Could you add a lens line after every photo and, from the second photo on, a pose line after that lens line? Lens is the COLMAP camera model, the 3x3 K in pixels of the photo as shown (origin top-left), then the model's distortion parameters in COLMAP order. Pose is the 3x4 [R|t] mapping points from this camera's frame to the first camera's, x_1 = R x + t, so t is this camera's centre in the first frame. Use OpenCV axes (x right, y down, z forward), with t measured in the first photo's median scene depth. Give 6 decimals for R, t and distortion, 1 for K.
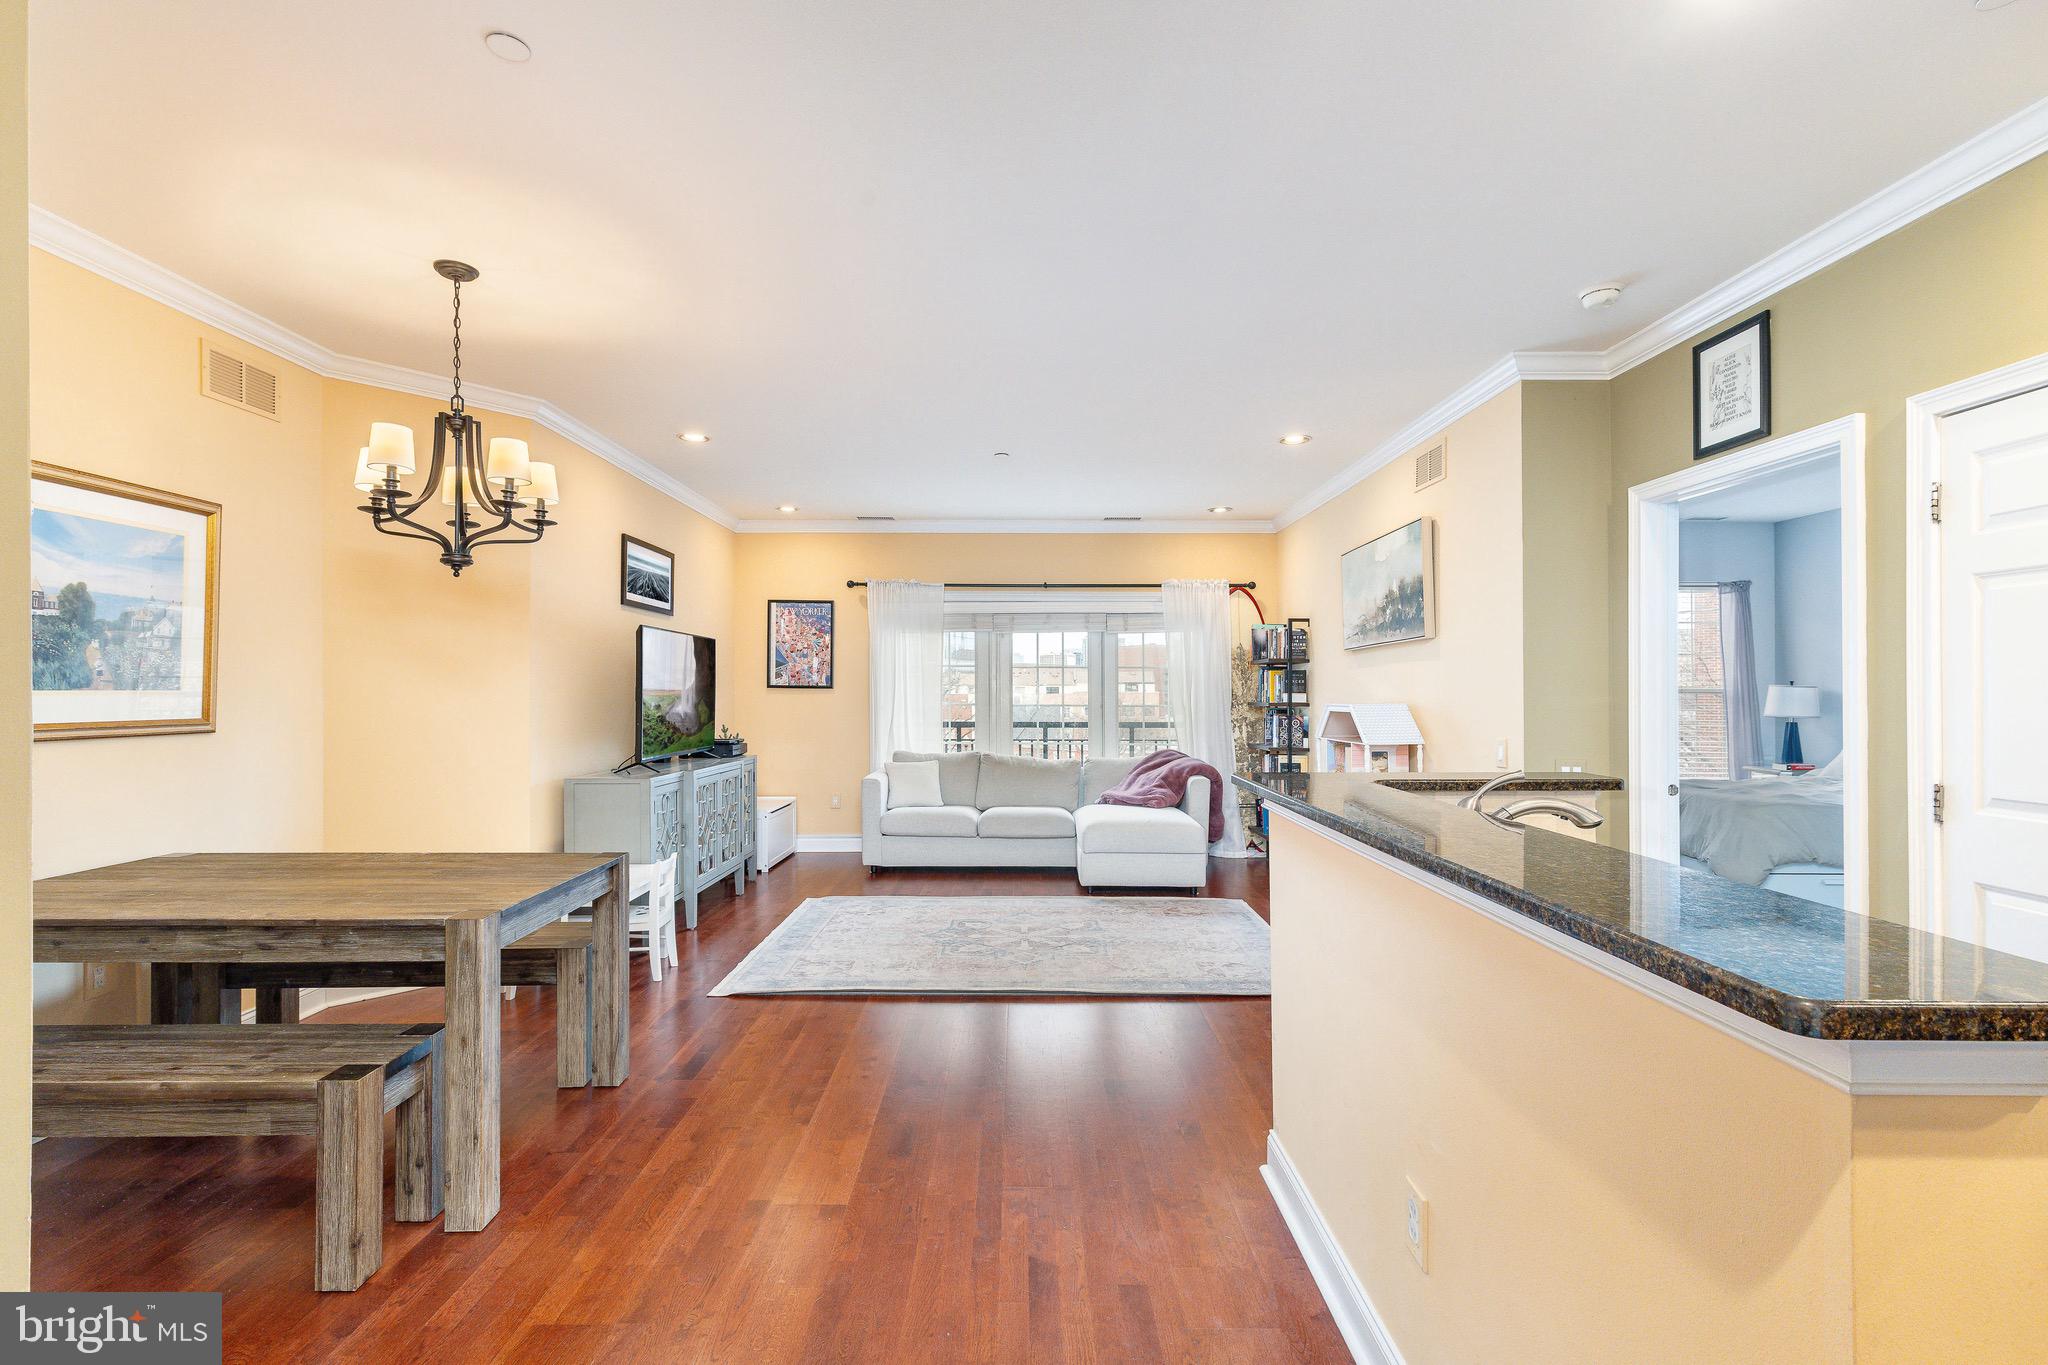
lens RADIAL K [[928.0, 0, 1024.0], [0, 928.0, 682.5], [0, 0, 1]] dist [0.004216, 0.000661]
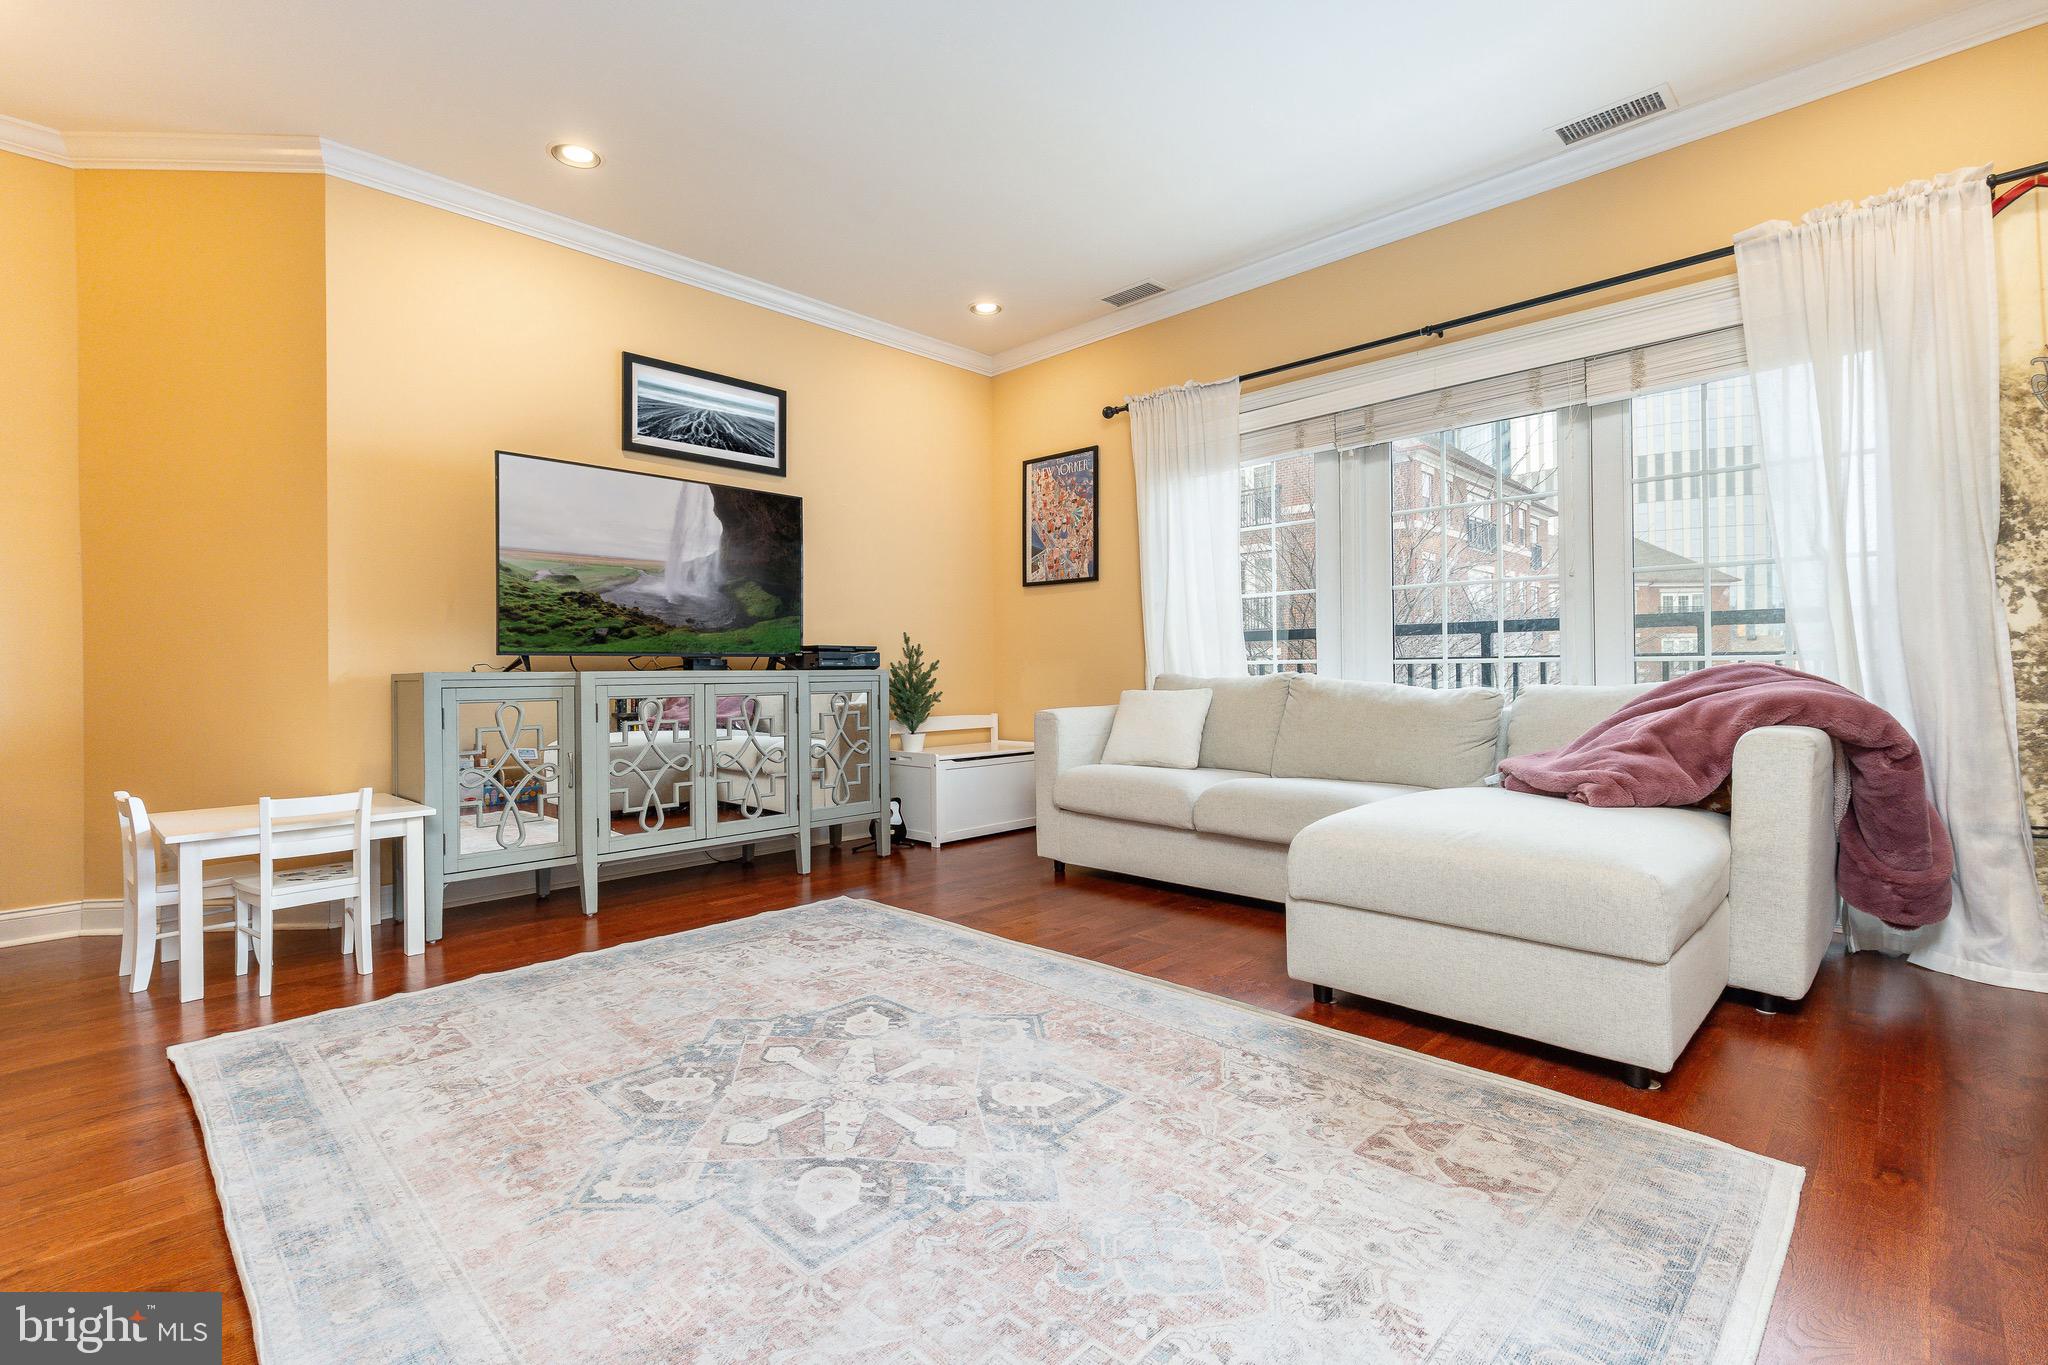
lens RADIAL K [[910.6, 0, 996.1], [0, 910.6, 670.4], [0, 0, 1]] dist [0.000494, 0.000203]
pose [[0.707451, -0.010487, -0.706684, 0.322348], [0.021605, 0.999744, 0.006793, 0.105372], [0.706432, -0.020074, 0.707496, 0.820988]]
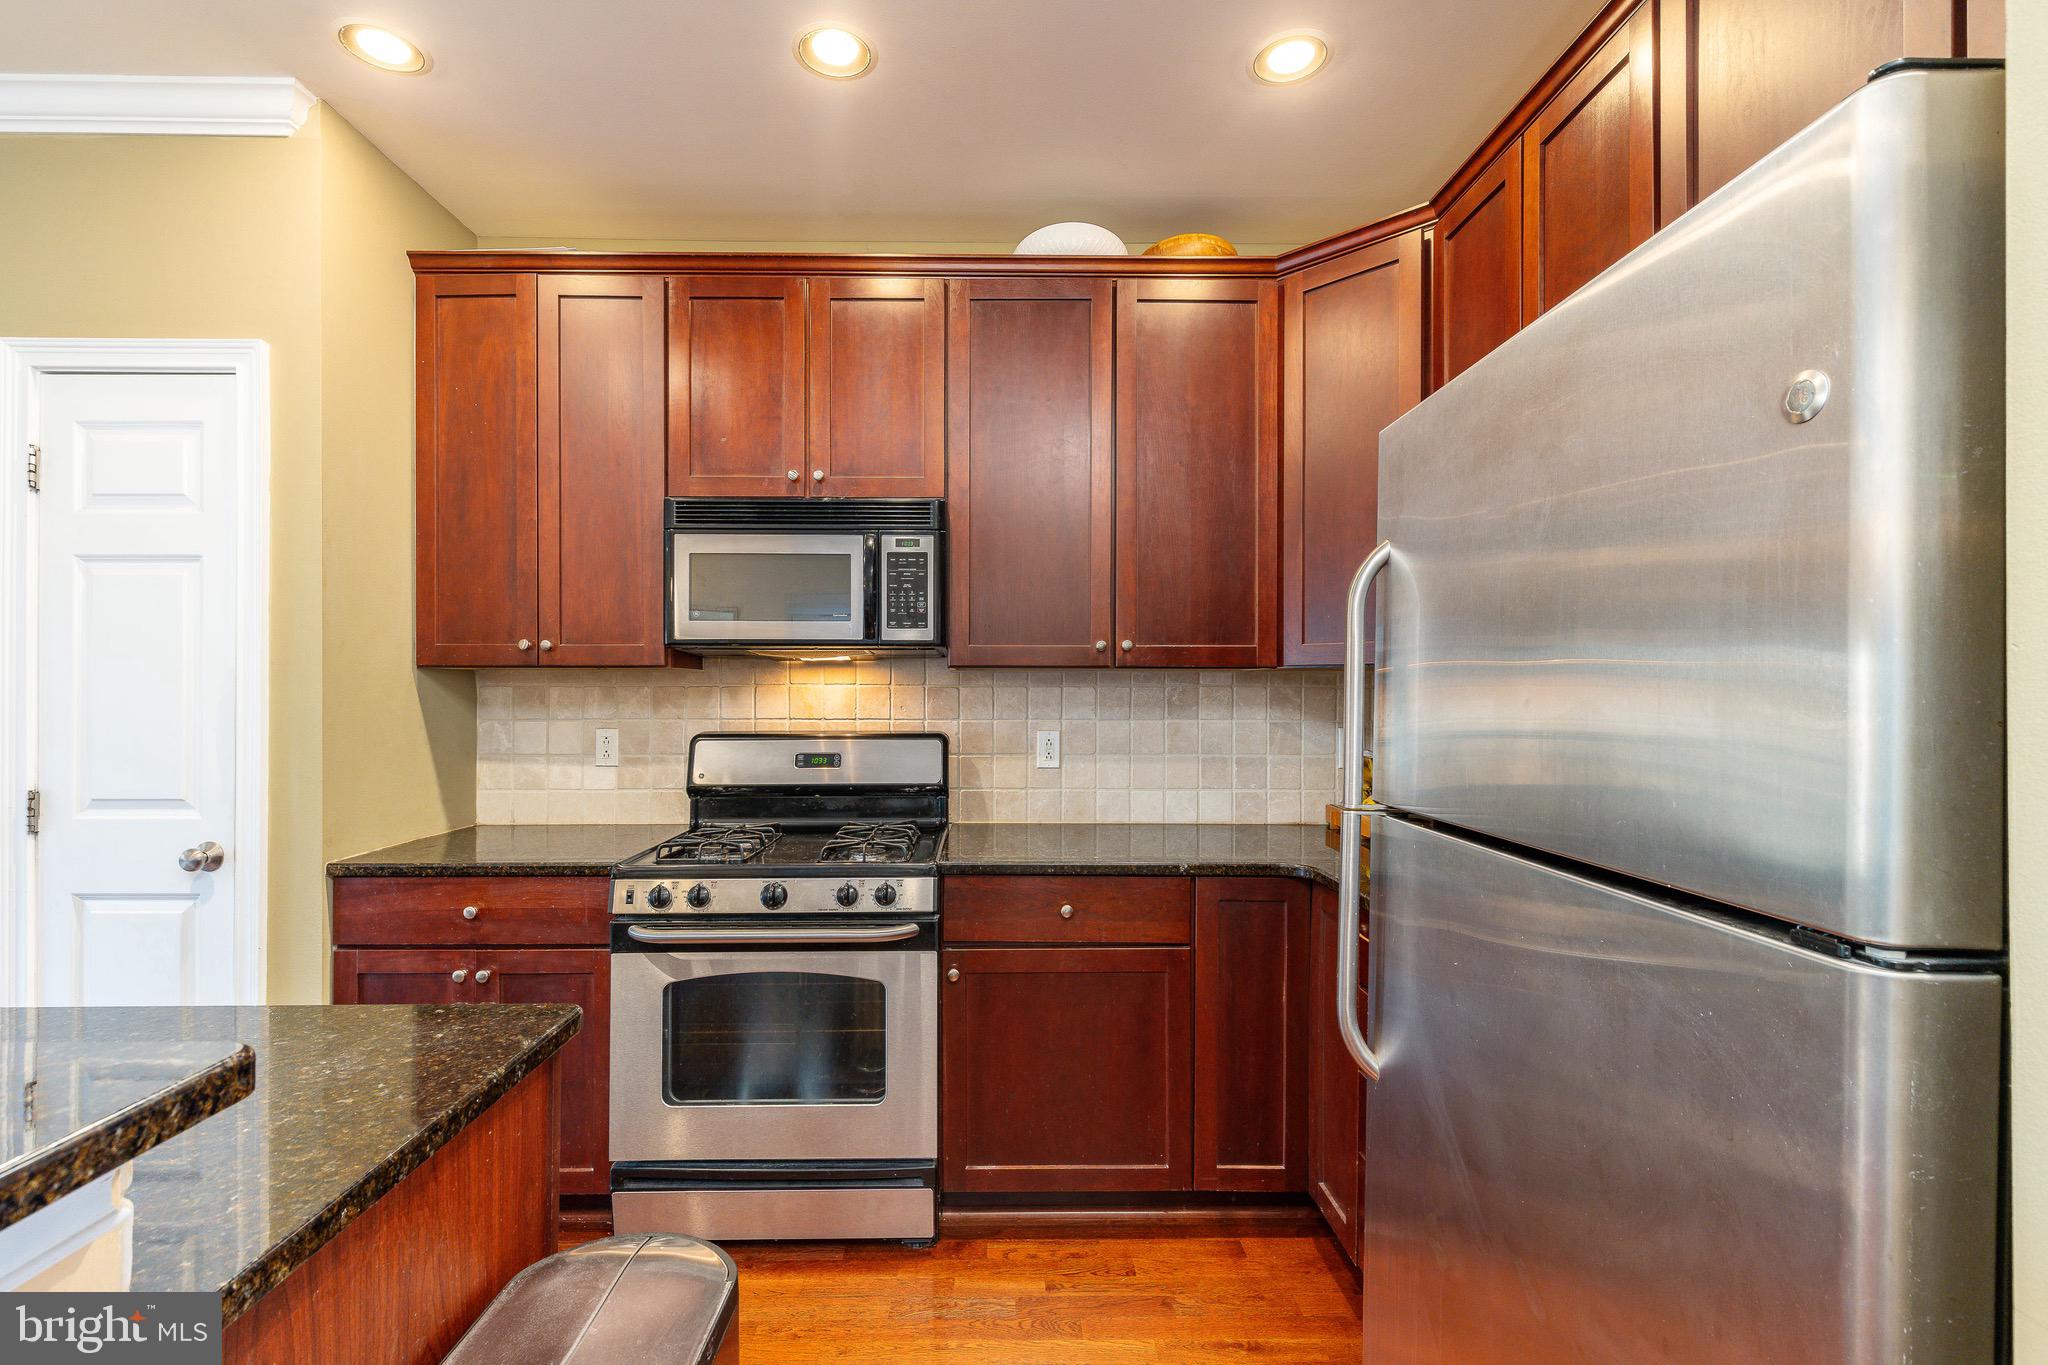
lens RADIAL K [[926.2, 0, 1024.0], [0, 926.2, 682.5], [0, 0, 1]] dist [0.000889, 0.000296]
pose [[-0.011257, 0.002869, 0.999933, 0.049810], [-0.007938, 0.999964, -0.002959, 0.001562], [-0.999905, -0.007971, -0.011234, 0.040388]]
